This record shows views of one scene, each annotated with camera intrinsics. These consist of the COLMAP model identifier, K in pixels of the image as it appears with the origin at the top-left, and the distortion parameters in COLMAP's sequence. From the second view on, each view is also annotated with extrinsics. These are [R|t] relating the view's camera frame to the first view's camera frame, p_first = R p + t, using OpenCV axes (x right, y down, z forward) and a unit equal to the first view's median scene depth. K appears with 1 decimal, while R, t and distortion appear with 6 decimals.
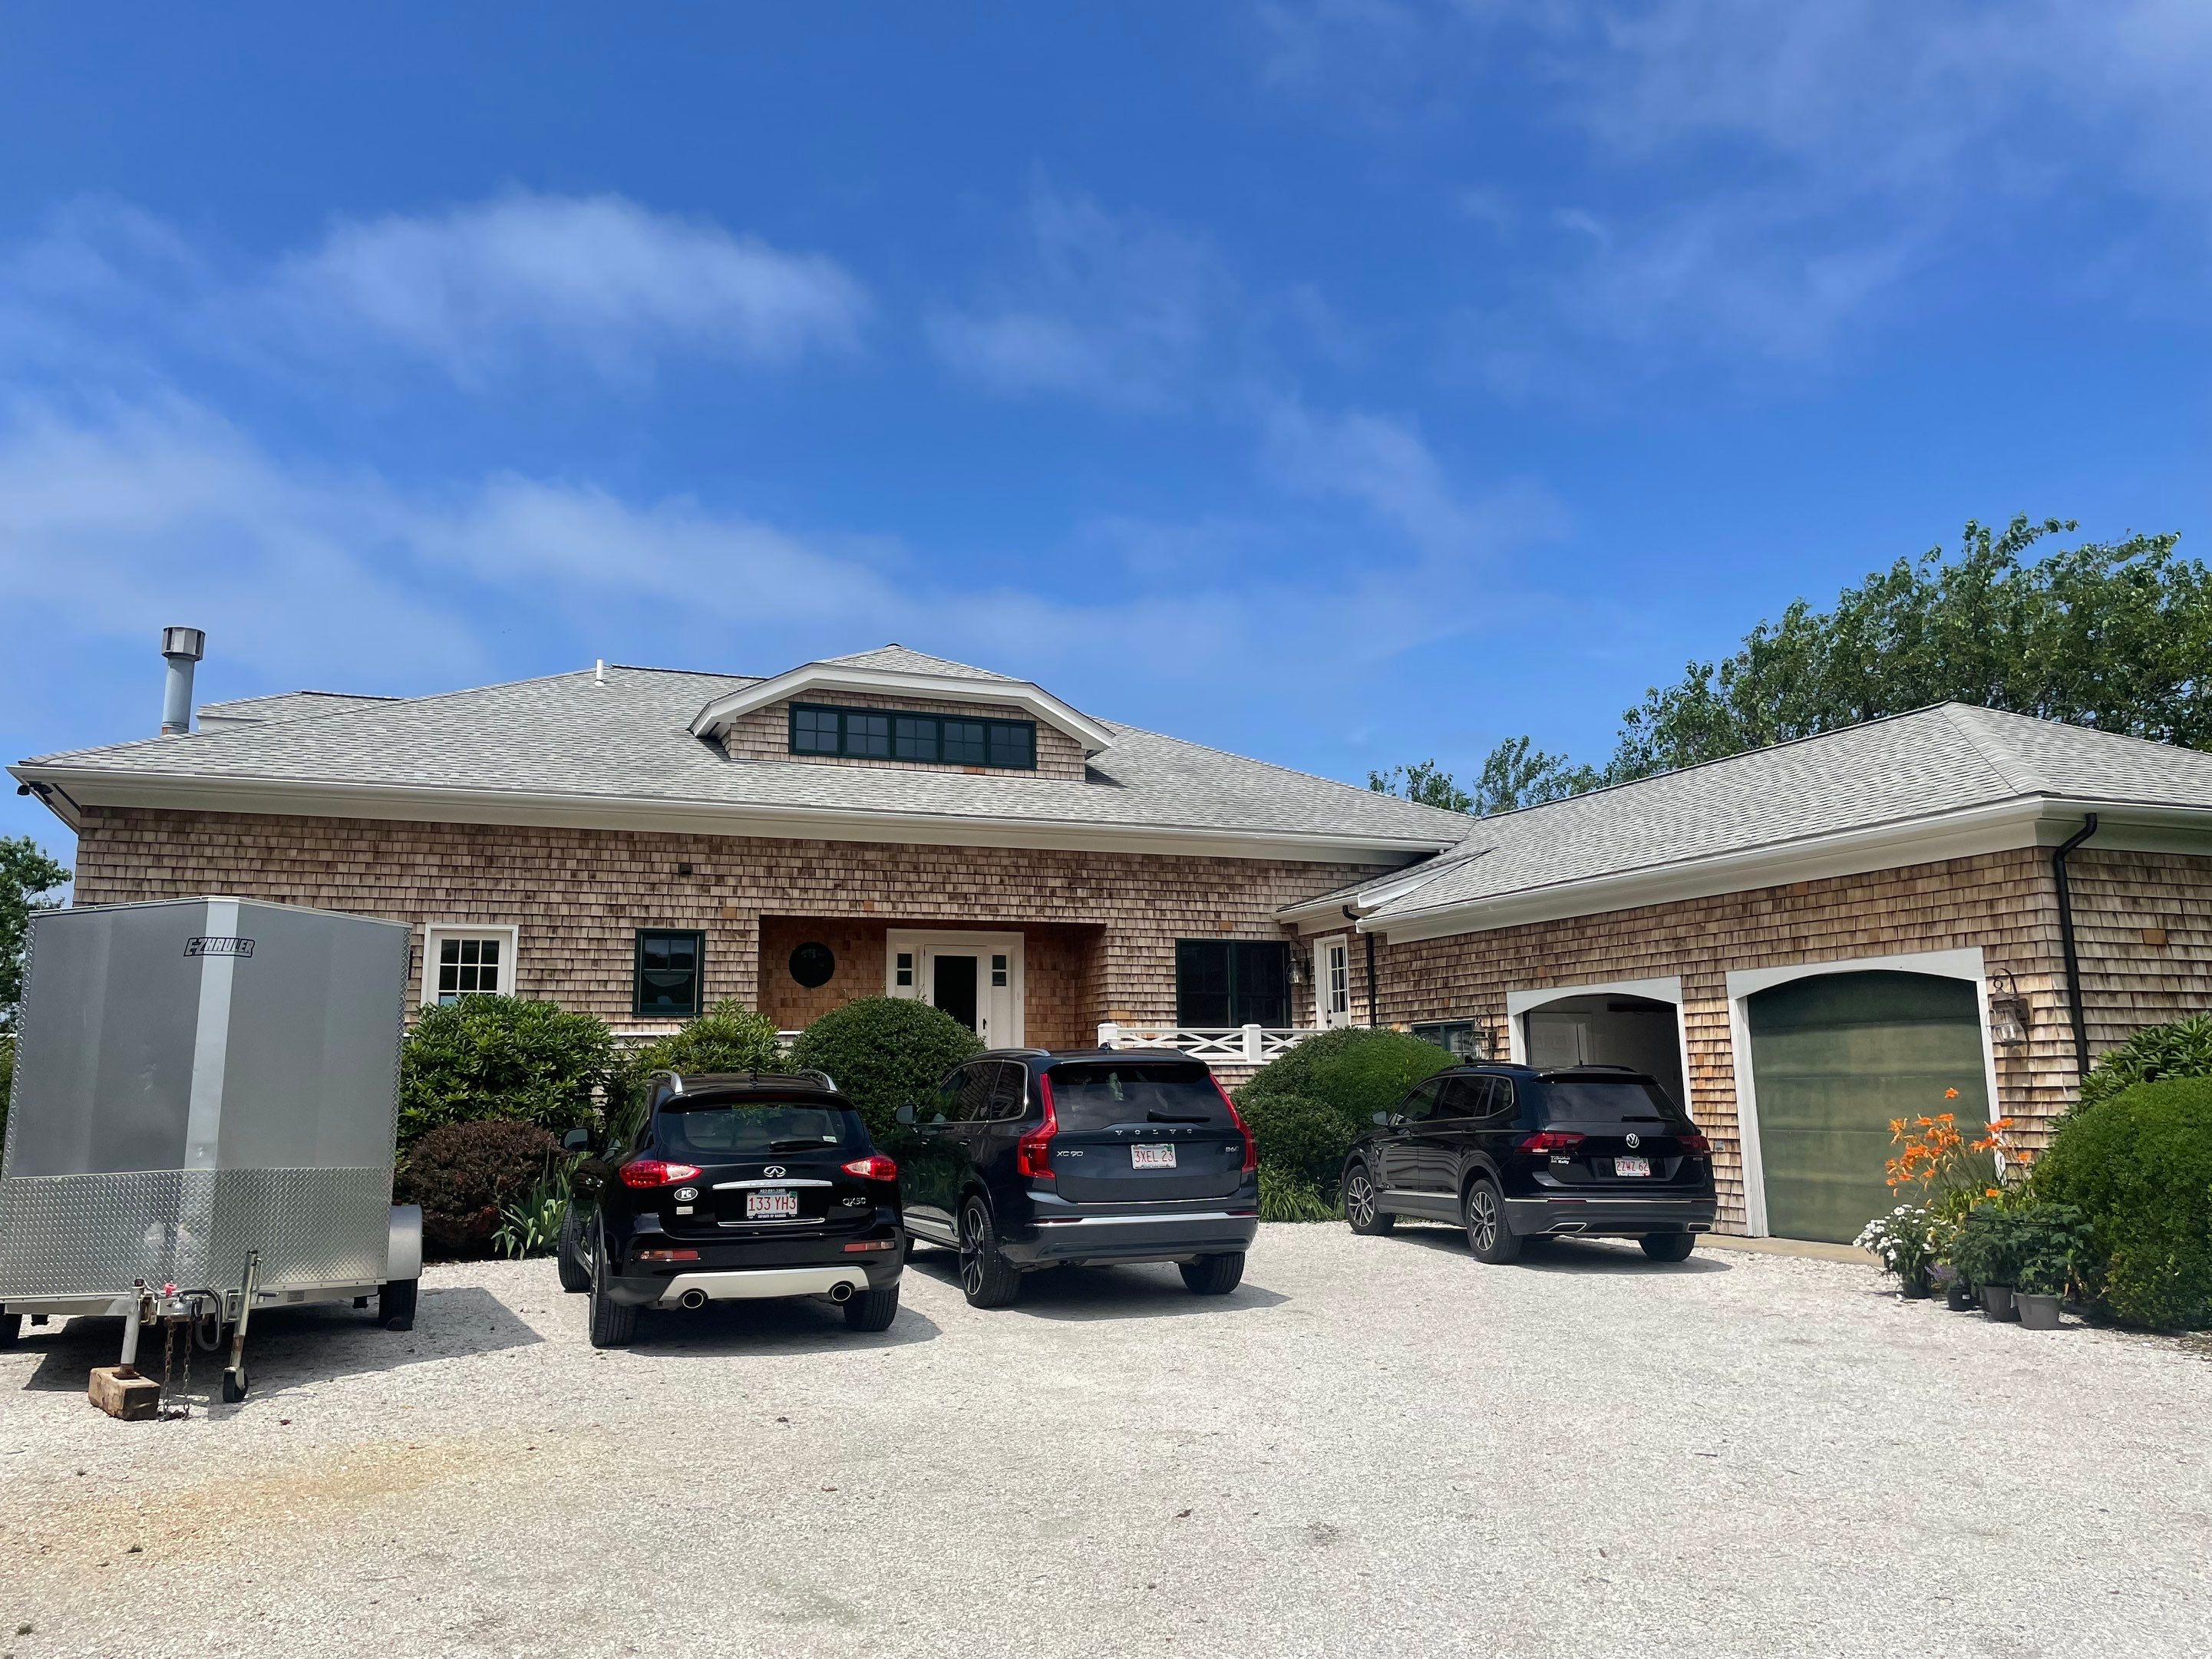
lens RADIAL K [[1682.3, 0, 1105.8], [0, 1682.3, 826.3], [0, 0, 1]] dist [0.000820, 0.000326]
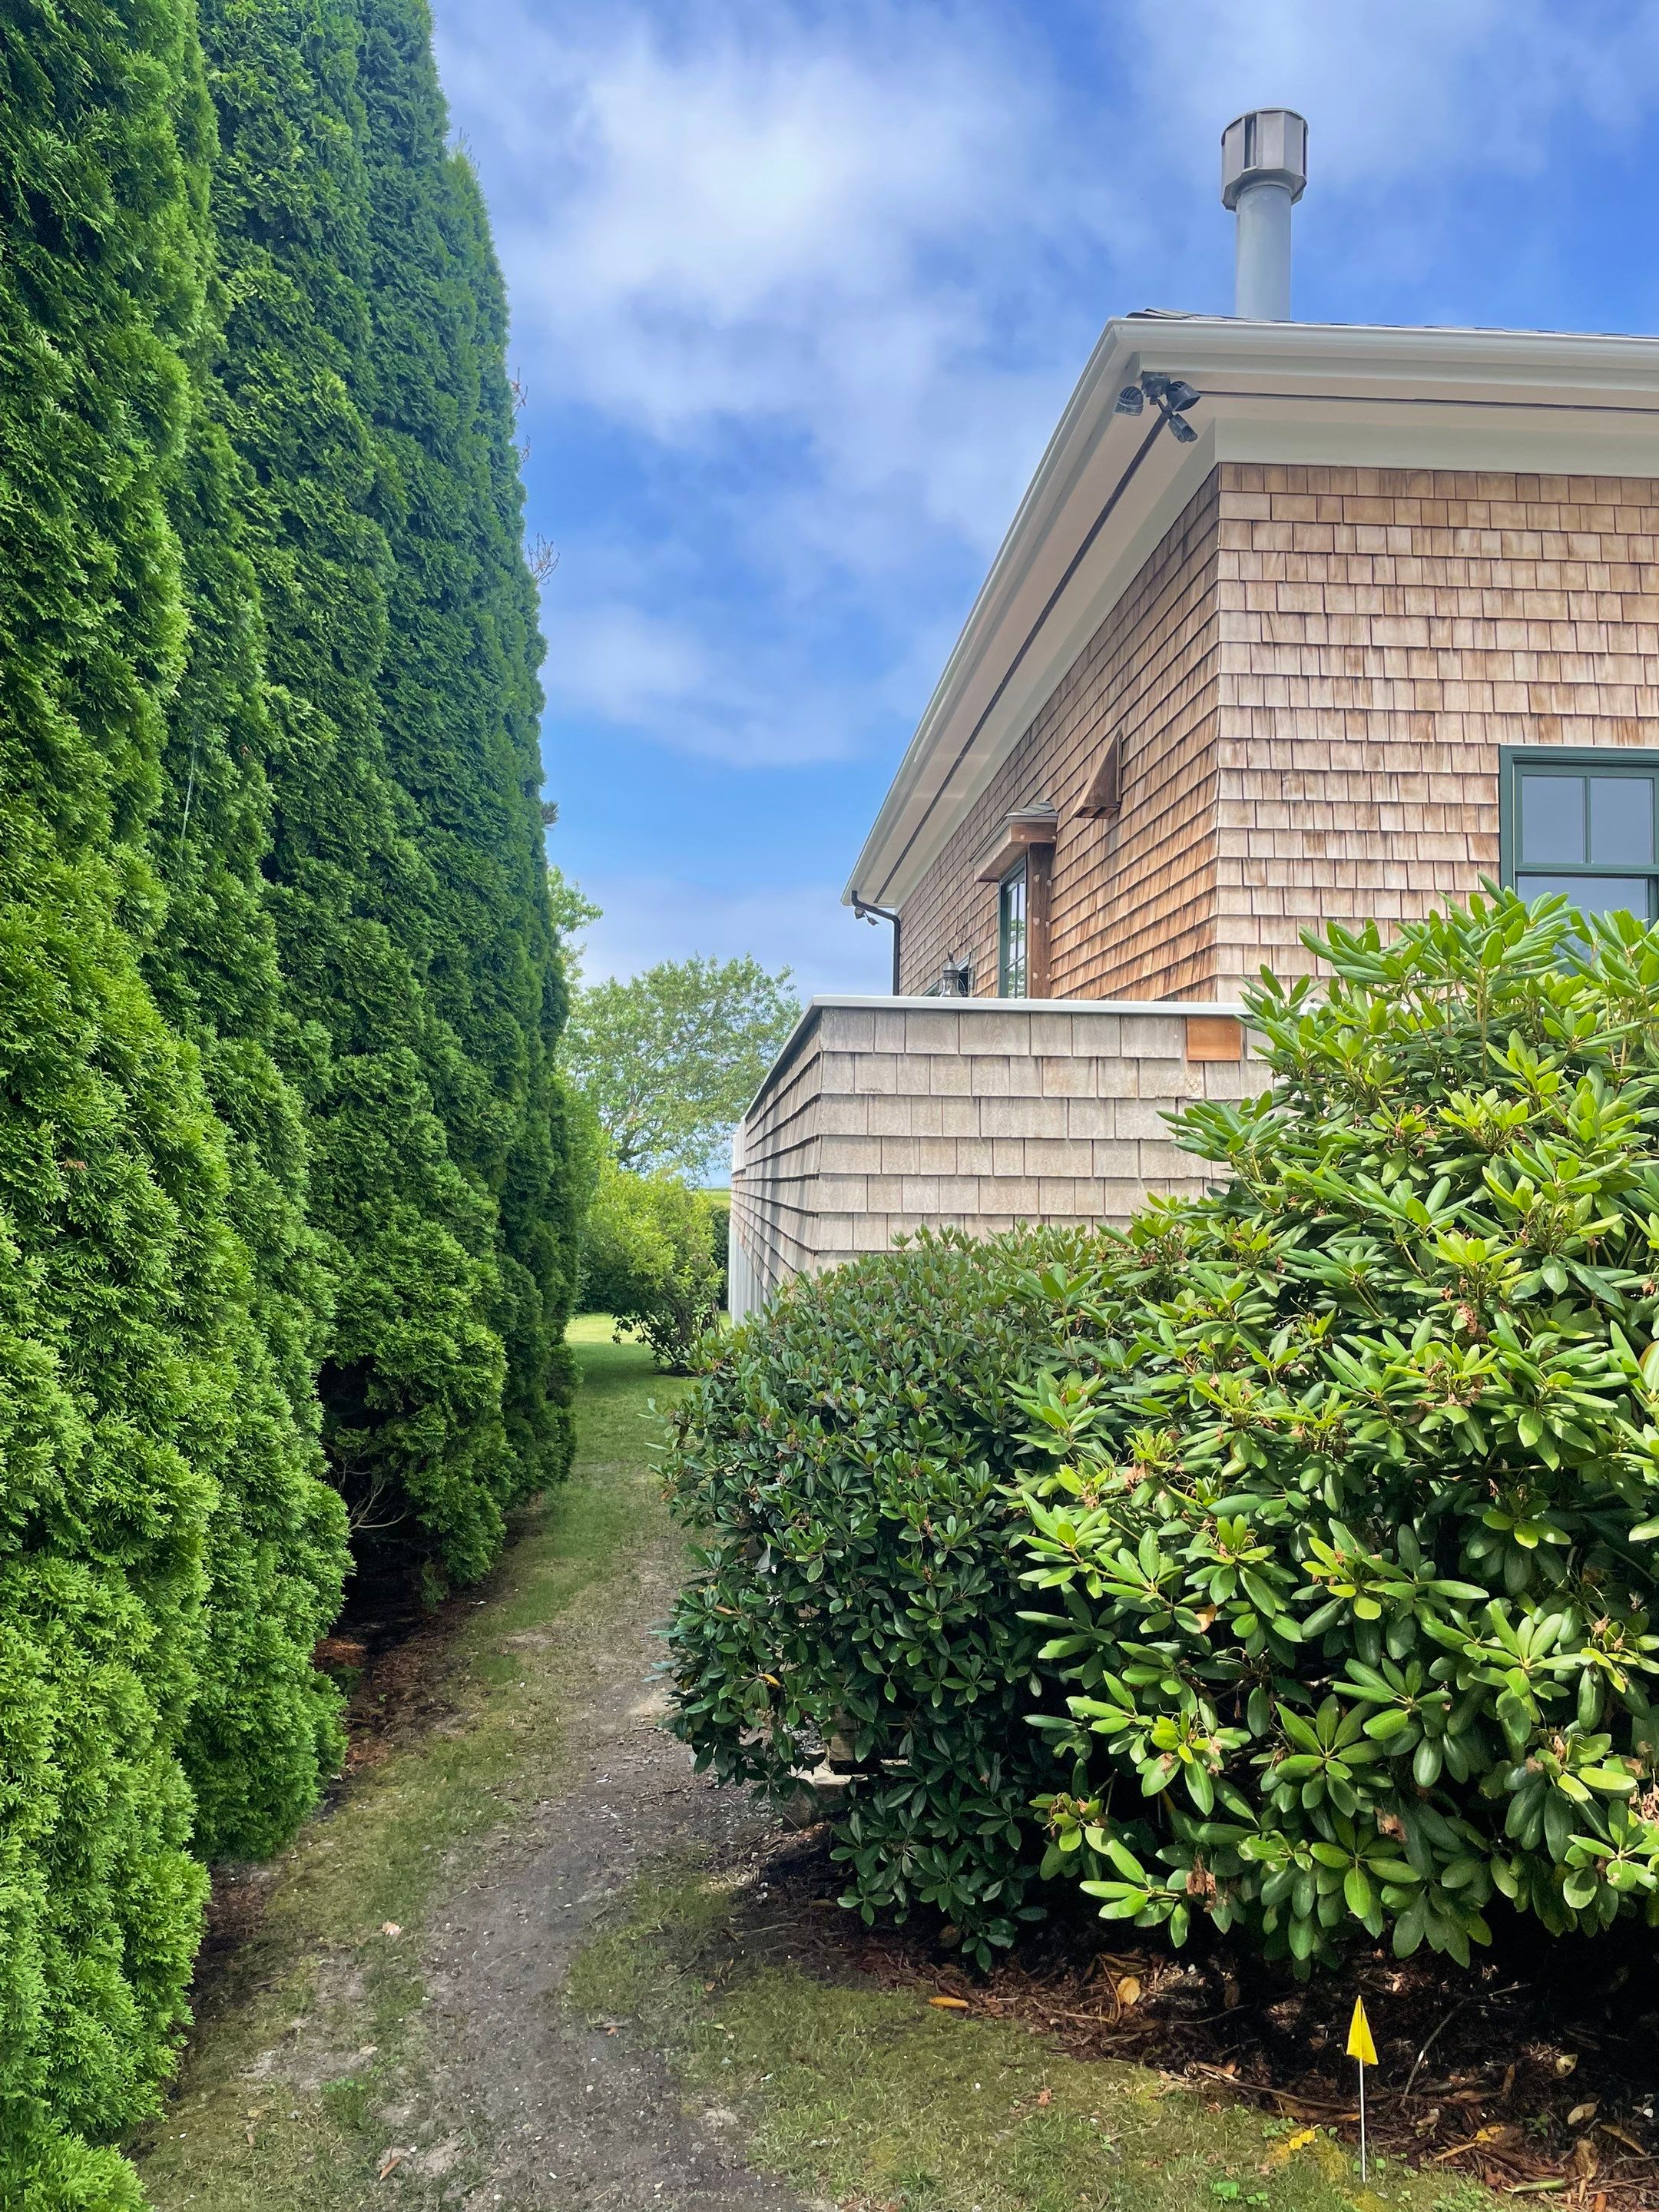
lens RADIAL K [[1682.5, 0, 828.1], [0, 1682.5, 1105.9], [0, 0, 1]] dist [0.000820, 0.000326]
pose [[0.952153, 0.002076, -0.305615, -0.563839], [0.031991, 0.993807, 0.106419, 0.091117], [0.303943, -0.111104, 0.946189, 0.568855]]
